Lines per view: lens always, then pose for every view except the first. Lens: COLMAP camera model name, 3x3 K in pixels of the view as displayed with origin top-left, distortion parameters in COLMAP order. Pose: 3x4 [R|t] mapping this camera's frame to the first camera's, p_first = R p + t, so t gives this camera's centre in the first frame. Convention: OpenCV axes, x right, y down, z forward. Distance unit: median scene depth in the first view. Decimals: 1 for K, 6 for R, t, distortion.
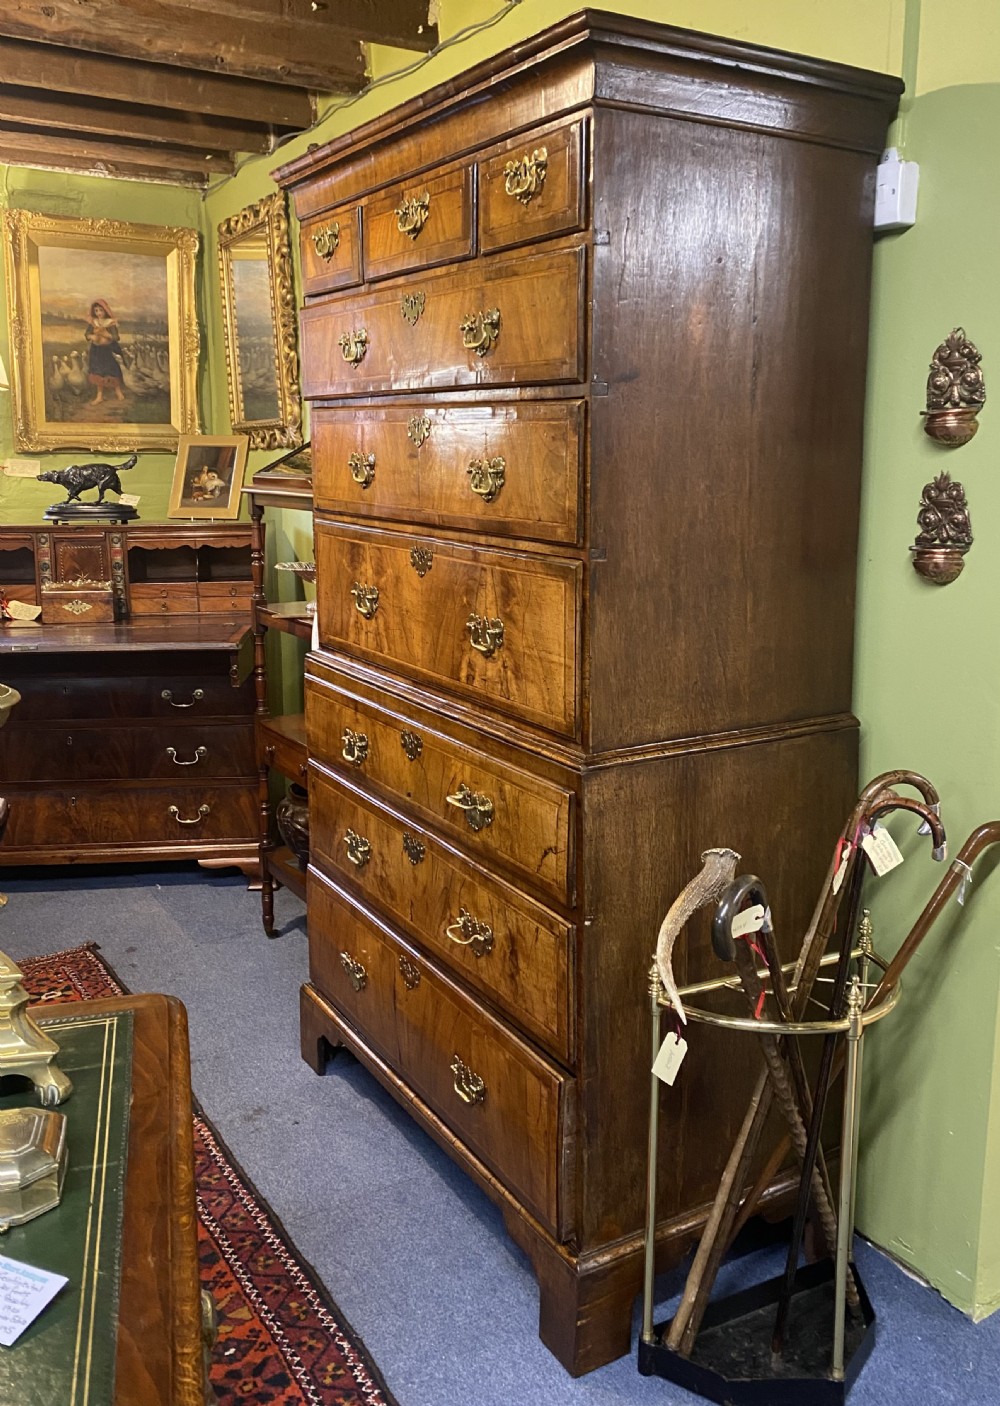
lens RADIAL K [[1169.4, 0, 499.7], [0, 1169.4, 674.5], [0, 0, 1]] dist [0.122855, -0.335667]
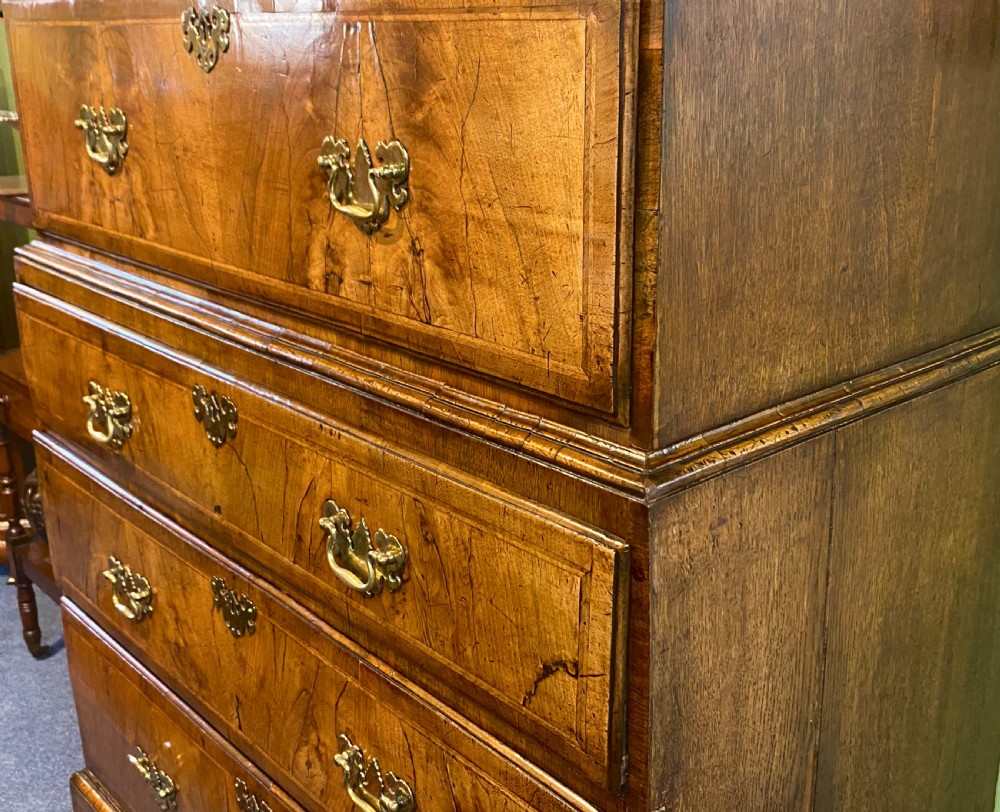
lens RADIAL K [[1079.9, 0, 550.3], [0, 1079.9, 409.9], [0, 0, 1]] dist [0.166971, -0.516636]
pose [[0.975922, -0.064917, 0.208233, -0.036583], [0.038396, 0.990906, 0.128964, 0.001935], [-0.214712, -0.117864, 0.969540, 0.583007]]
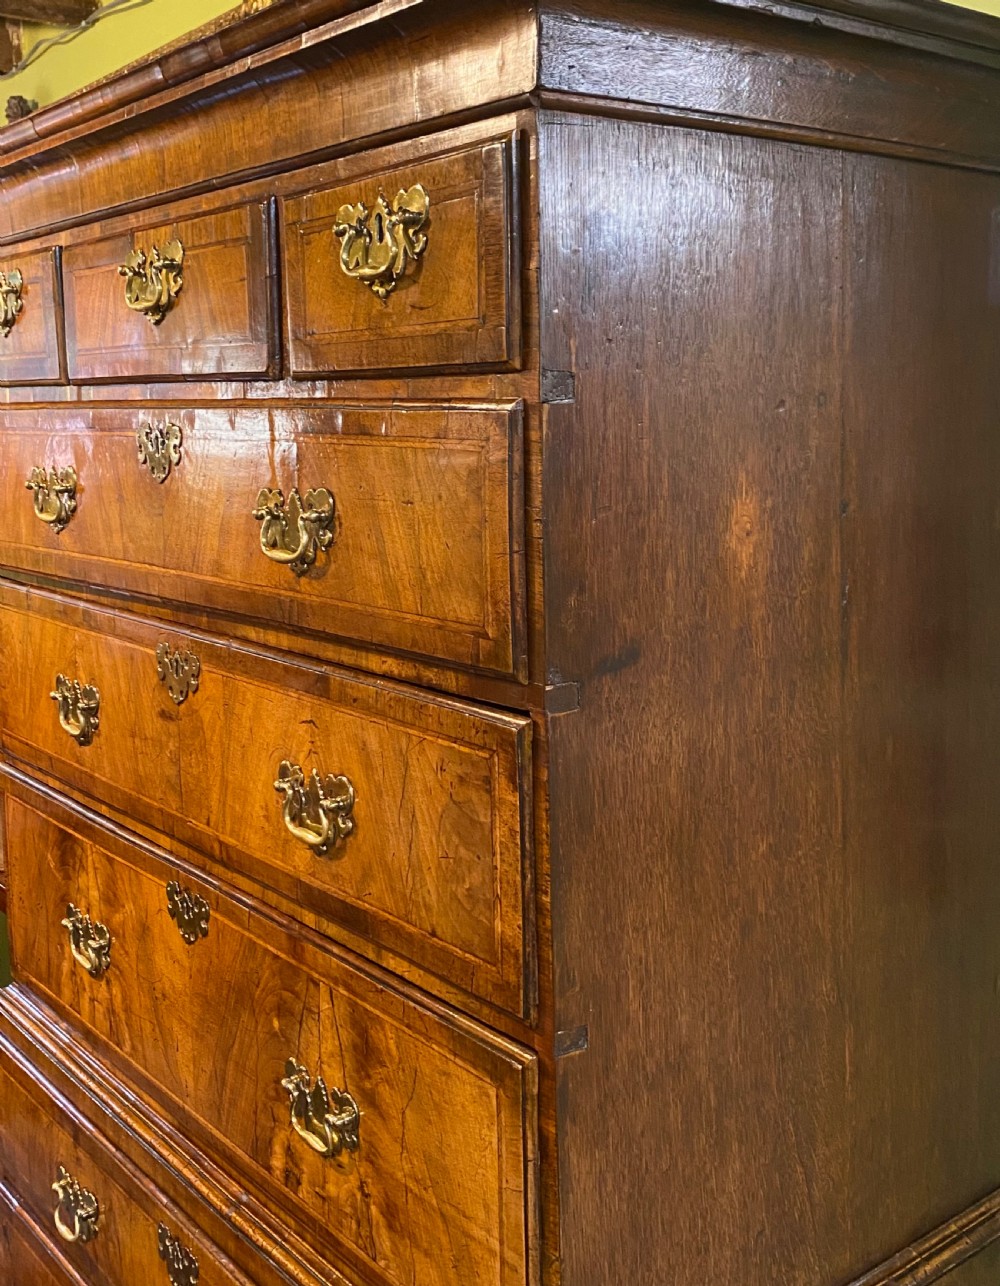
lens RADIAL K [[1391.5, 0, 479.0], [0, 1391.5, 592.8], [0, 0, 1]] dist [0.124151, -0.336611]
pose [[0.991812, -0.033268, 0.123300, -0.012374], [0.040994, 0.997316, -0.060661, -0.220292], [-0.120951, 0.065218, 0.990514, 0.401445]]
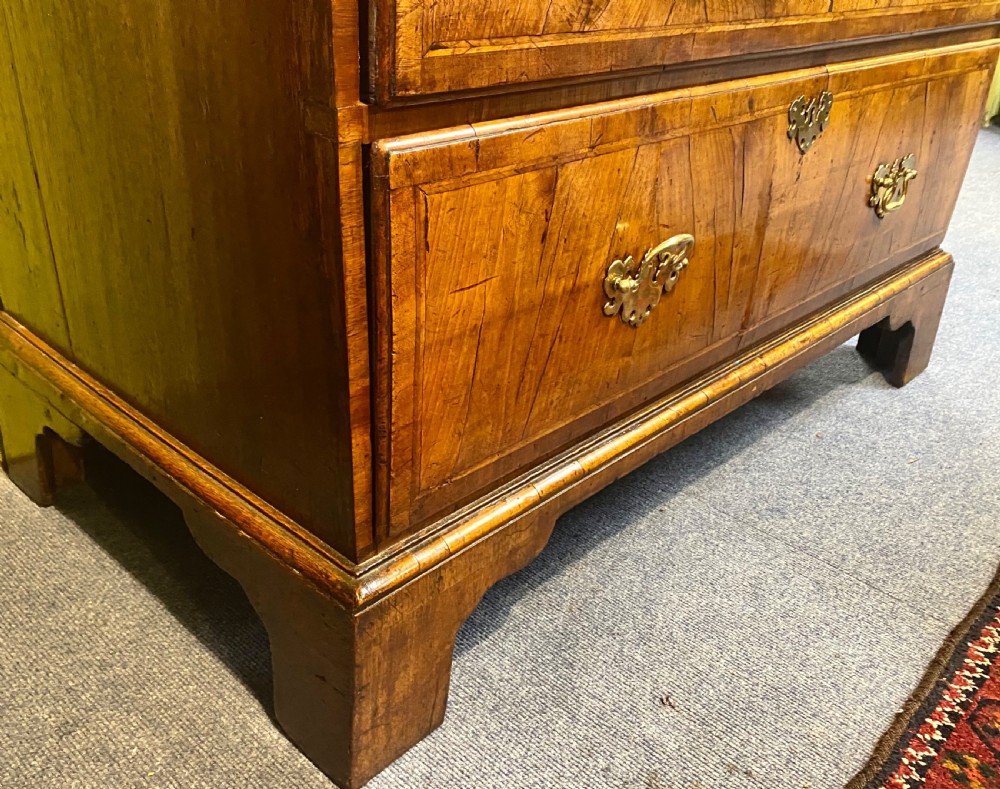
lens RADIAL K [[918.3, 0, 500.0], [0, 918.3, 394.5], [0, 0, 1]] dist [0.099753, -0.237271]
pose [[-0.271932, -0.462032, 0.844144, -0.511475], [0.131187, 0.851212, 0.508161, 0.158872], [-0.953333, 0.248926, -0.170859, 1.464698]]
